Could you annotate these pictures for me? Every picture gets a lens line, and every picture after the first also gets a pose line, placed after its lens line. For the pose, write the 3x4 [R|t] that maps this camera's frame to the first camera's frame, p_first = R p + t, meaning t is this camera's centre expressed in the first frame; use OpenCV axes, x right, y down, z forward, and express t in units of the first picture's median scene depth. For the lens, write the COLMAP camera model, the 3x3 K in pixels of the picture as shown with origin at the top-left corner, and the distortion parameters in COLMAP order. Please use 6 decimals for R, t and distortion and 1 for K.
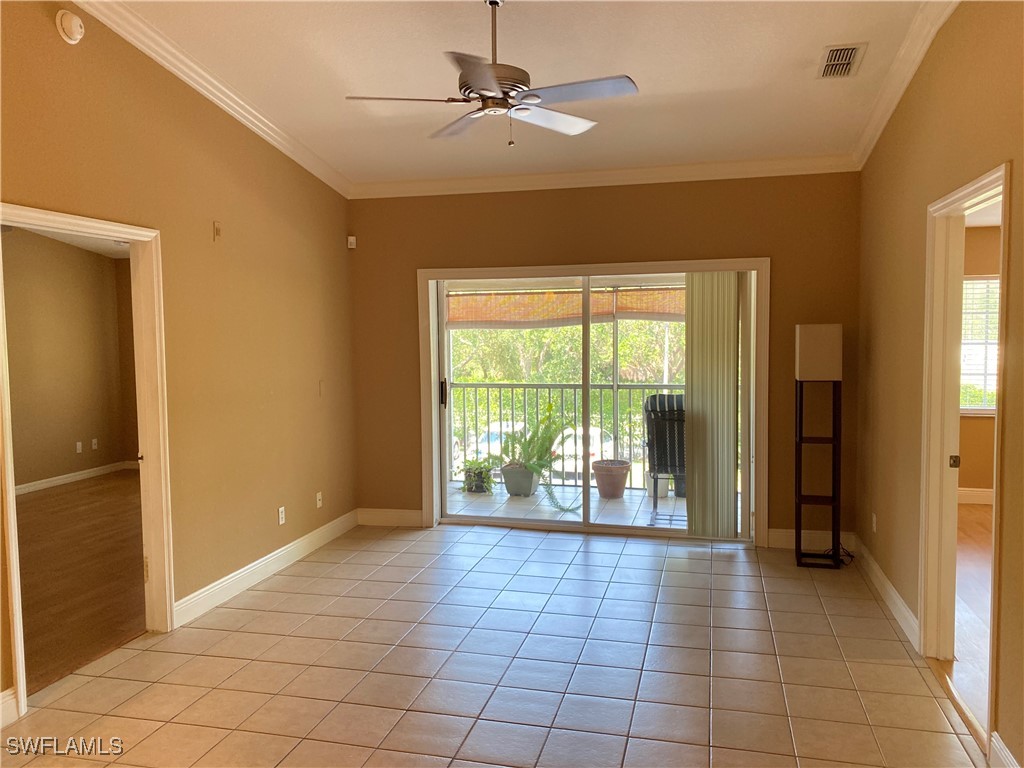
lens RADIAL K [[776.4, 0, 512.0], [0, 776.4, 384.0], [0, 0, 1]] dist [0.035306, -0.062765]
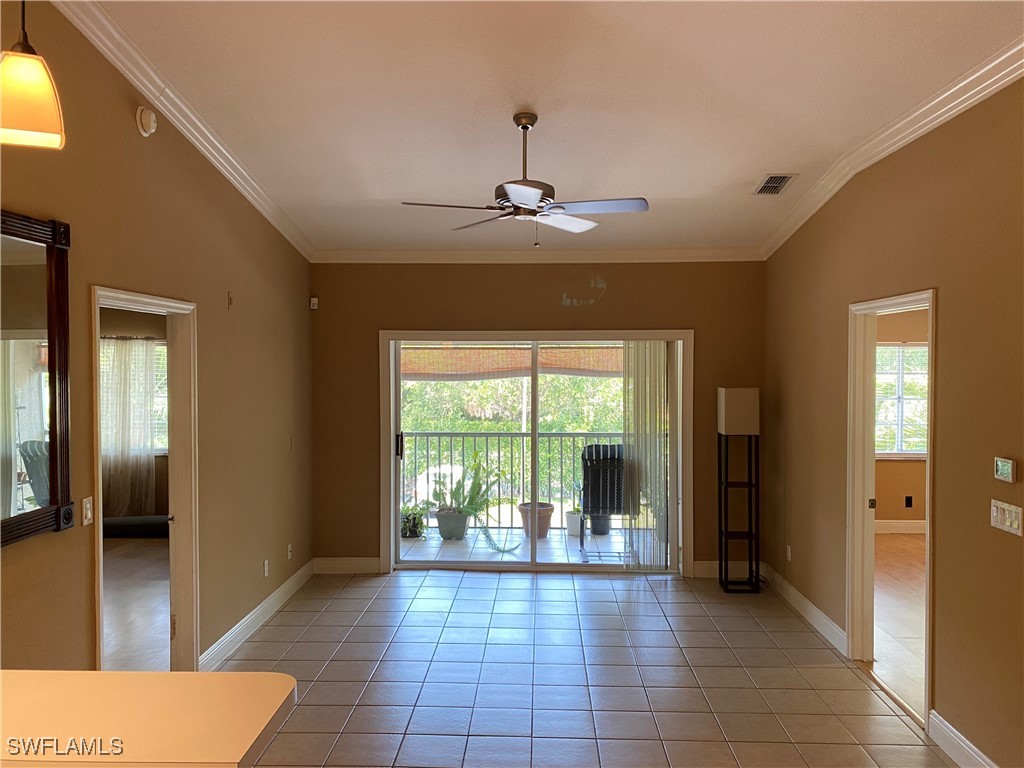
lens RADIAL K [[776.4, 0, 512.0], [0, 776.4, 384.0], [0, 0, 1]] dist [0.035306, -0.062765]
pose [[0.978422, 0.005288, 0.206547, -0.178990], [0.004208, 0.998955, -0.045509, -0.026514], [-0.206572, 0.045397, 0.977378, -0.090891]]
